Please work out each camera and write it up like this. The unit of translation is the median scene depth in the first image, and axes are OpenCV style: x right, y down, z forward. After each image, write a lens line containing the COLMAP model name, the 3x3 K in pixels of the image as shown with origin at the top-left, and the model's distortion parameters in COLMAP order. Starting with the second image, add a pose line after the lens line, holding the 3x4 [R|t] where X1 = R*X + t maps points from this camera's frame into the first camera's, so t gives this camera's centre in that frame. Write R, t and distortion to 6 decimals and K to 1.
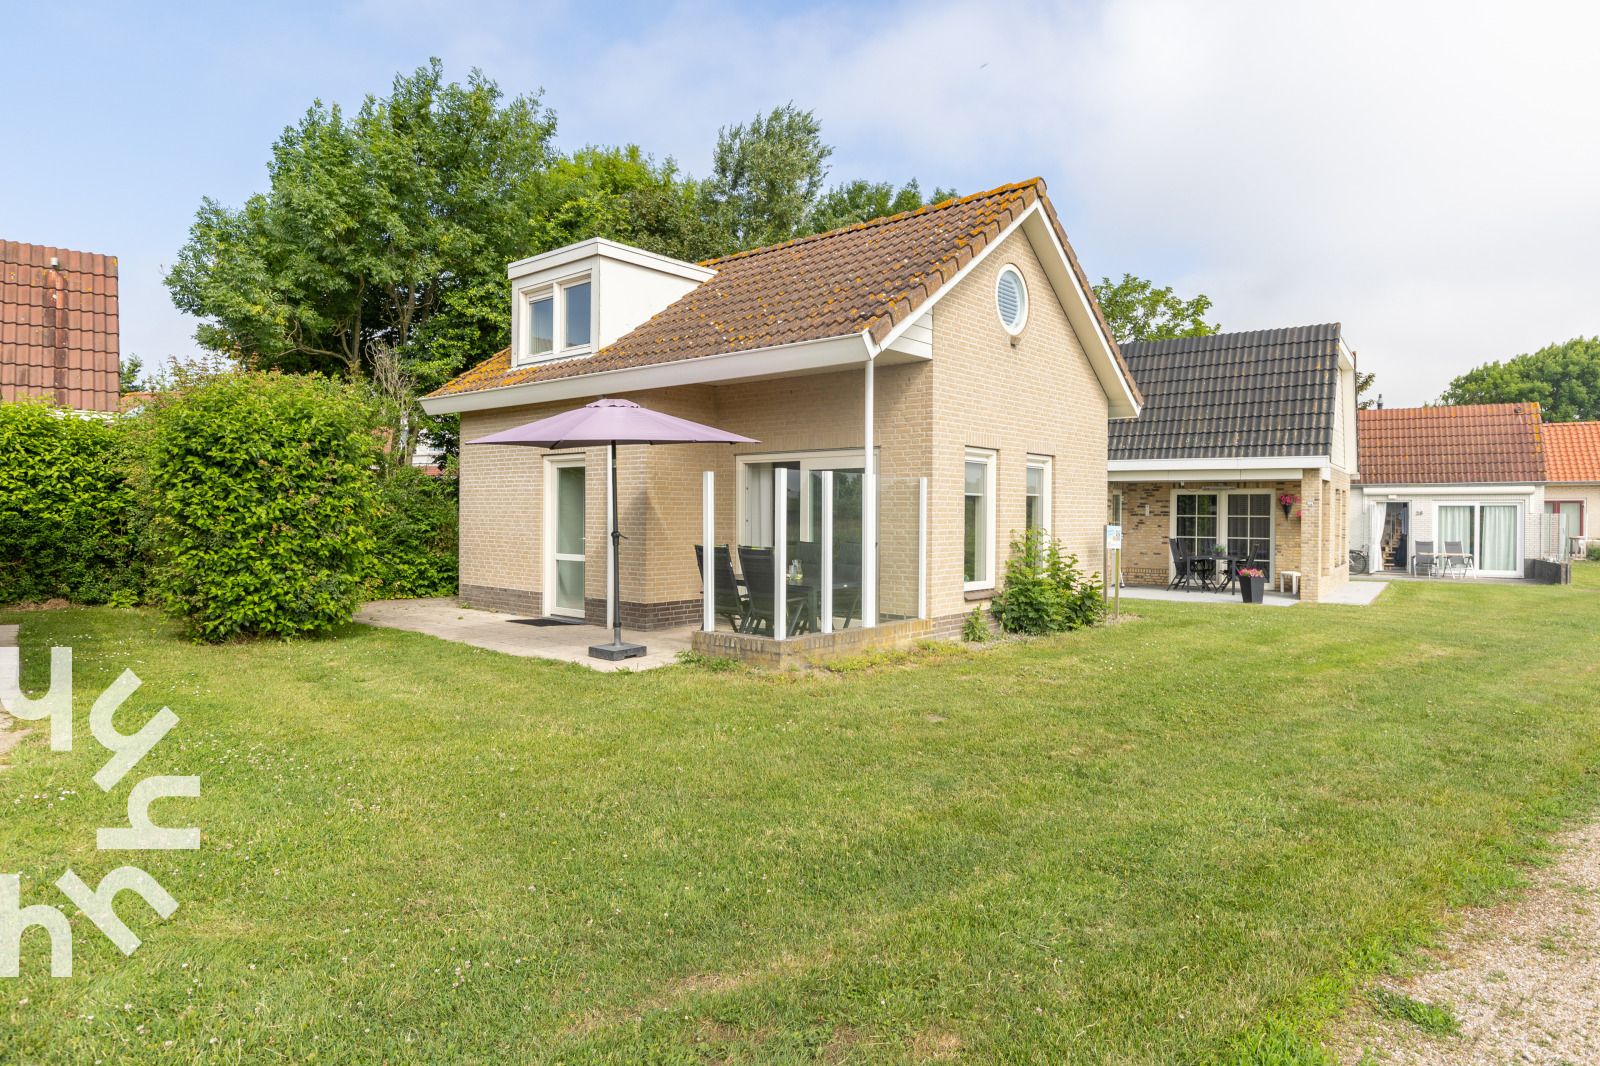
lens RADIAL K [[964.6, 0, 800.0], [0, 964.6, 533.0], [0, 0, 1]] dist [-0.005275, -0.001624]
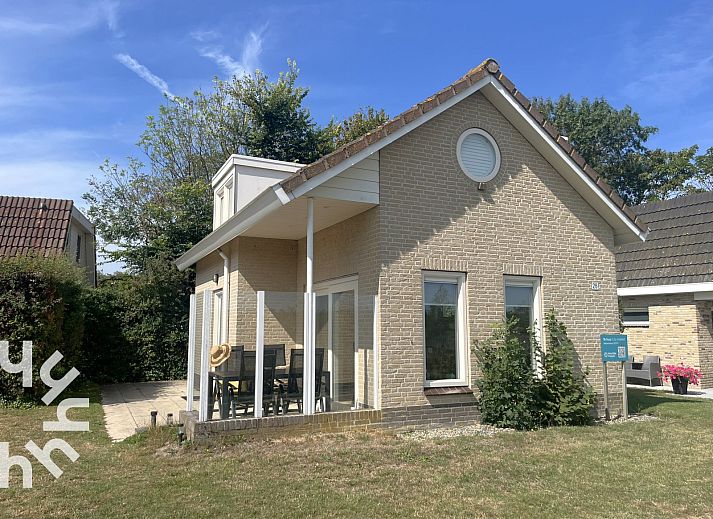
lens RADIAL K [[554.0, 0, 345.8], [0, 554.0, 261.6], [0, 0, 1]] dist [0.033706, -0.004611]
pose [[0.916165, -0.057025, -0.396723, 0.307885], [-0.001460, 0.989346, -0.145578, 0.004745], [0.400798, 0.133953, 0.906321, 0.251160]]
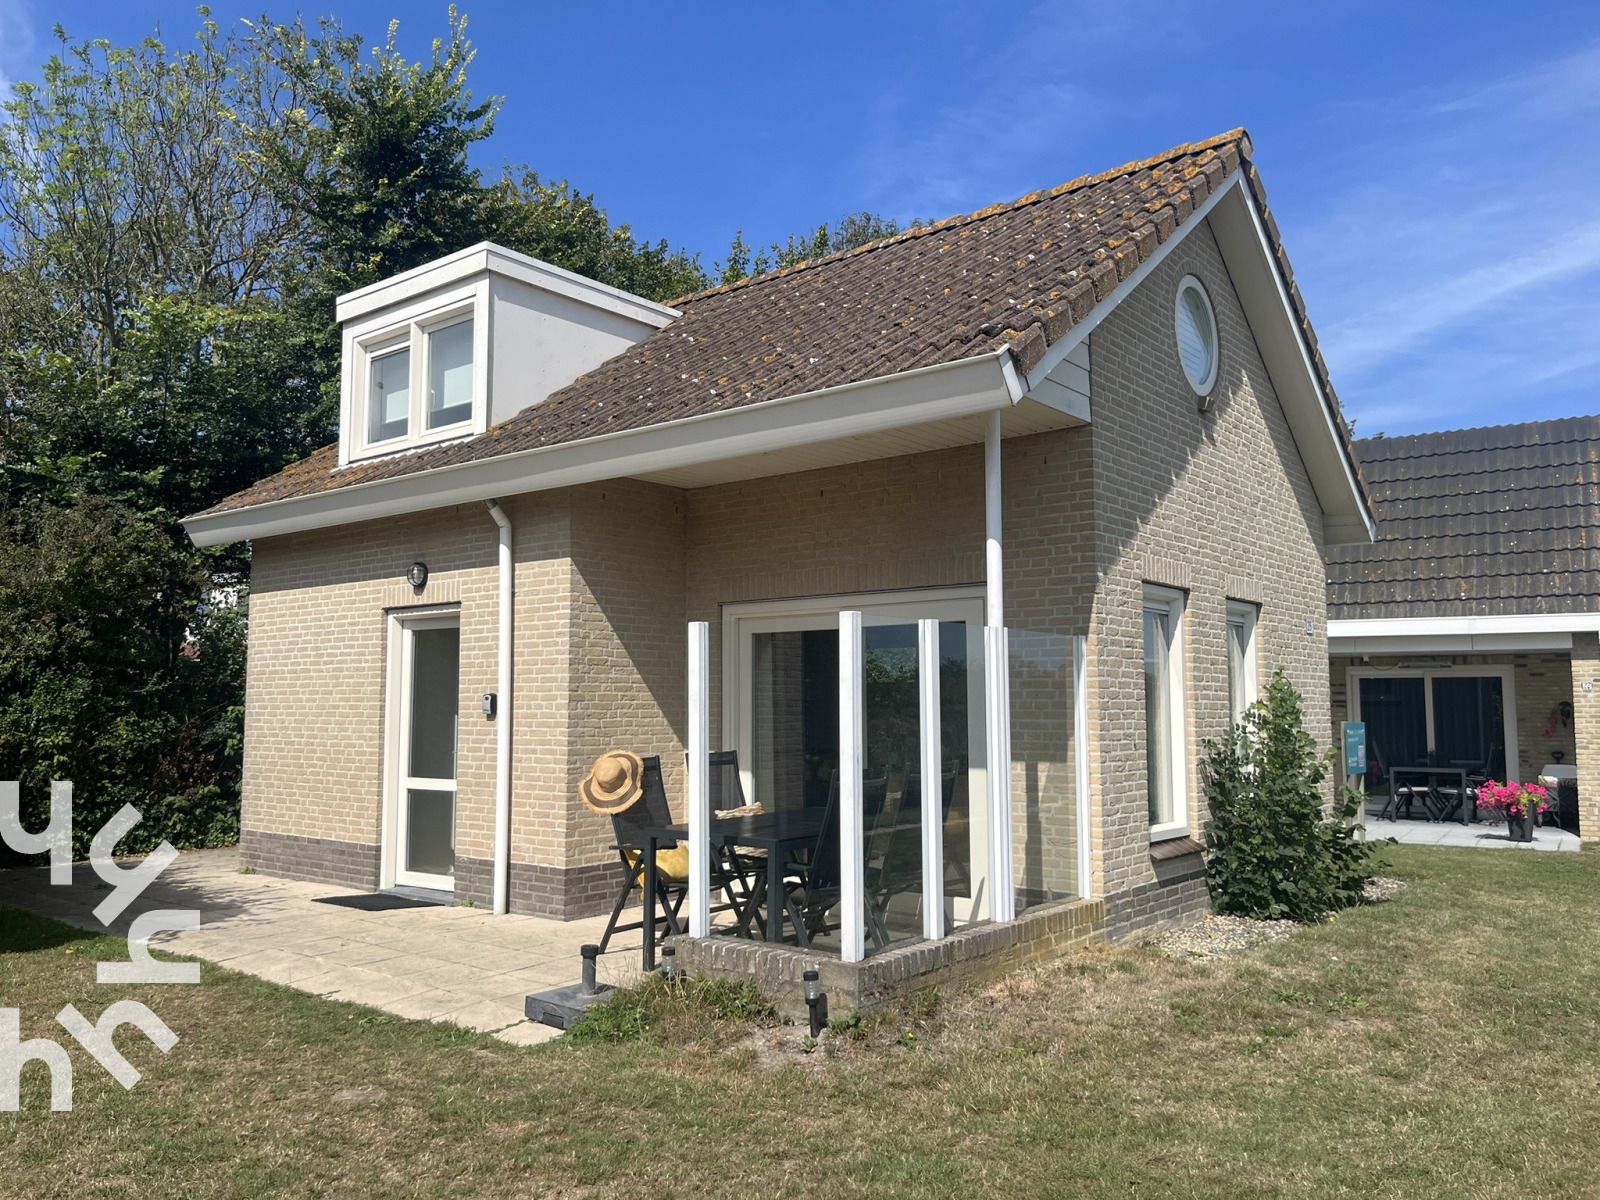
lens RADIAL K [[1227.5, 0, 794.0], [0, 1227.5, 622.3], [0, 0, 1]] dist [0.026610, 0.000322]
pose [[0.999199, -0.005355, 0.039645, -0.049911], [0.008996, 0.995695, -0.092253, -0.001591], [-0.038980, 0.092536, 0.994946, 0.249577]]
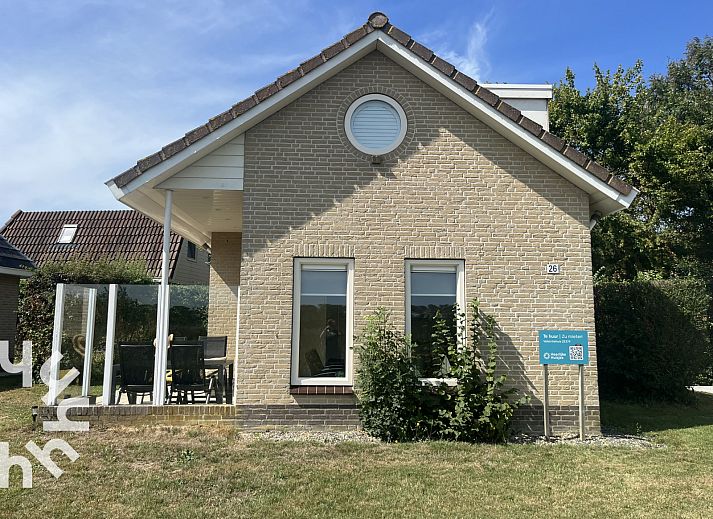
lens RADIAL K [[554.0, 0, 345.8], [0, 554.0, 261.6], [0, 0, 1]] dist [0.033706, -0.004611]
pose [[0.679905, -0.085955, -0.728246, 0.585586], [-0.017875, 0.990869, -0.133641, 0.002950], [0.733083, 0.103880, 0.672160, 0.499121]]
